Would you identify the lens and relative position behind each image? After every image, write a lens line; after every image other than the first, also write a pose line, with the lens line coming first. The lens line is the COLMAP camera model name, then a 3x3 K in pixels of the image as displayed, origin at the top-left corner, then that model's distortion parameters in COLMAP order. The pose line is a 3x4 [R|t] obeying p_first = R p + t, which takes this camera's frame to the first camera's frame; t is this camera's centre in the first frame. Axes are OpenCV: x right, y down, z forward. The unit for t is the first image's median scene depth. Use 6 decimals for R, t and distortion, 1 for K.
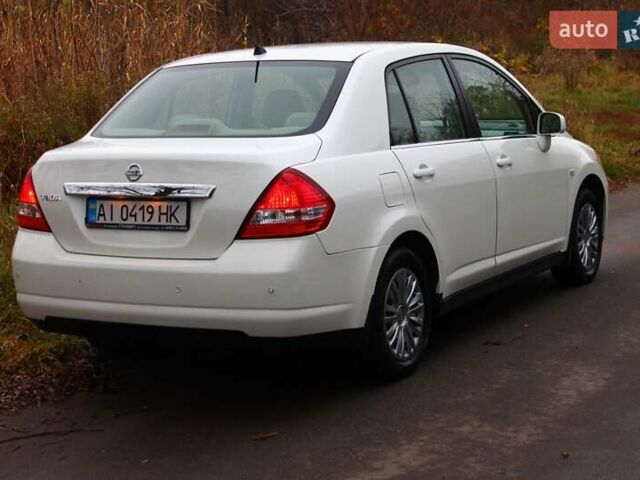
lens RADIAL K [[1332.8, 0, 320.0], [0, 1332.8, 240.0], [0, 0, 1]] dist [0.025205, 0.116779]
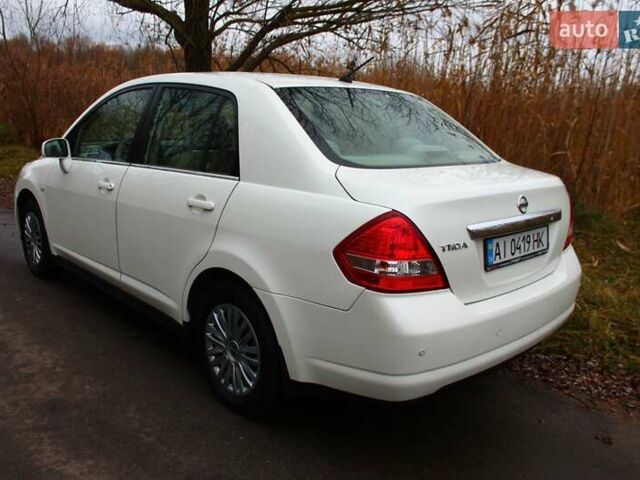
lens RADIAL K [[572.7, 0, 320.0], [0, 572.7, 240.0], [0, 0, 1]] dist [-0.112063, 0.001349]
pose [[0.308647, -0.166621, 0.936469, -0.551454], [0.072122, 0.985803, 0.151628, -0.094110], [-0.948438, 0.020741, 0.316282, 0.966958]]
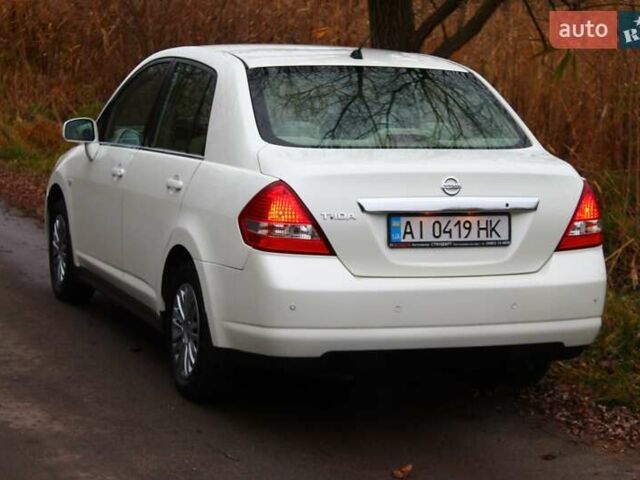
lens RADIAL K [[1485.9, 0, 320.0], [0, 1485.9, 240.0], [0, 0, 1]] dist [0.059290, -0.013132]
pose [[0.651313, -0.040518, 0.757727, -0.951123], [0.043500, 0.998925, 0.016026, -0.032113], [-0.757561, 0.022523, 0.652375, 0.370951]]
